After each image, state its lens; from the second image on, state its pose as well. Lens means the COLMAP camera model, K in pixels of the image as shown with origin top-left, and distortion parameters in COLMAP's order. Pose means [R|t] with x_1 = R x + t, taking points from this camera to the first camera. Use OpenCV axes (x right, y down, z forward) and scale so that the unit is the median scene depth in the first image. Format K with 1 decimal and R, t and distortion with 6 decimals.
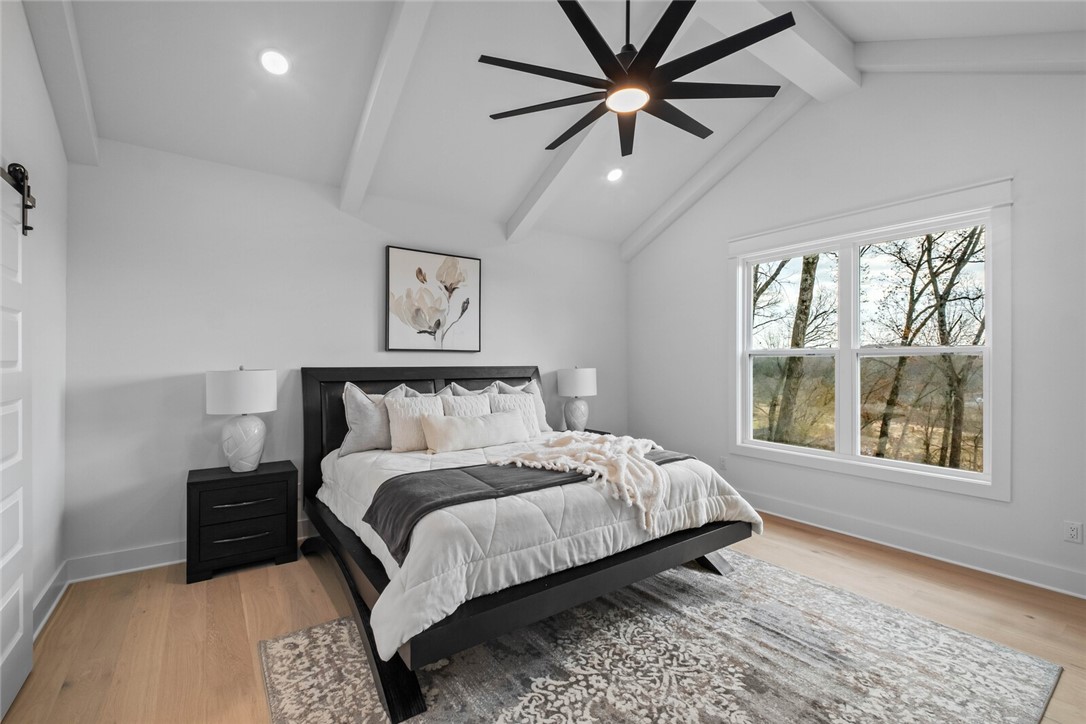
lens RADIAL K [[471.2, 0, 543.4], [0, 471.2, 364.5], [0, 0, 1]] dist [0.000980, 0.000001]
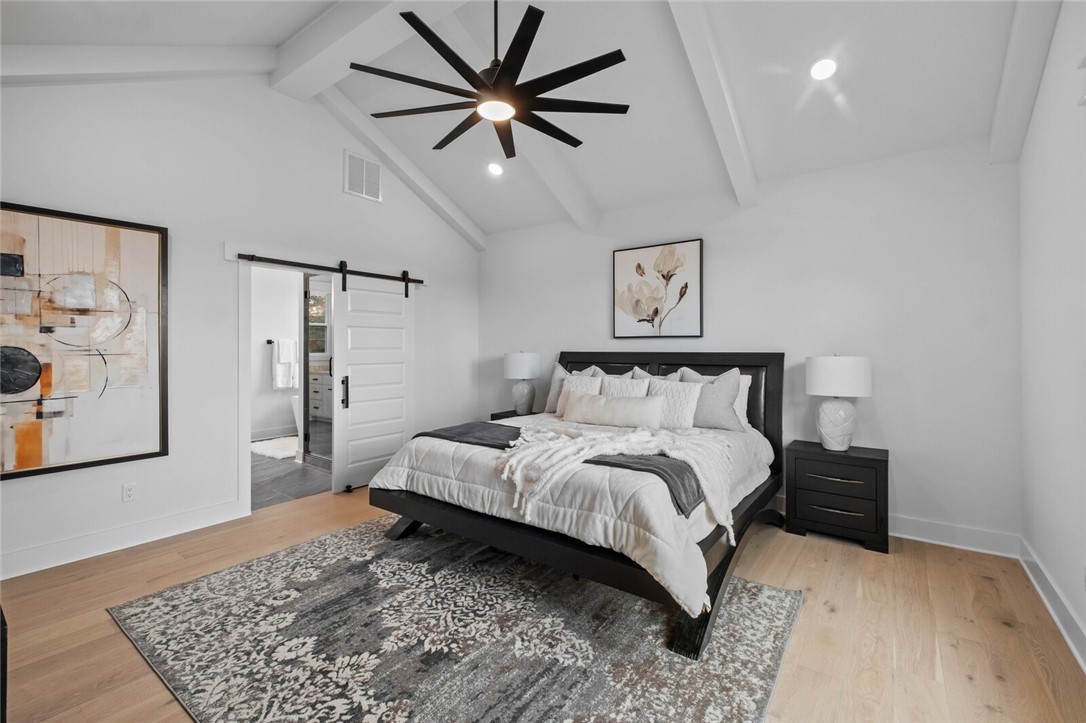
lens RADIAL K [[471.2, 0, 542.9], [0, 471.2, 352.7], [0, 0, 1]] dist [0.000980, 0.000001]
pose [[0.298687, 0.007781, -0.954319, 1.085833], [-0.004832, 0.999966, 0.006641, 0.000905], [0.954339, 0.002628, 0.298714, 0.664630]]
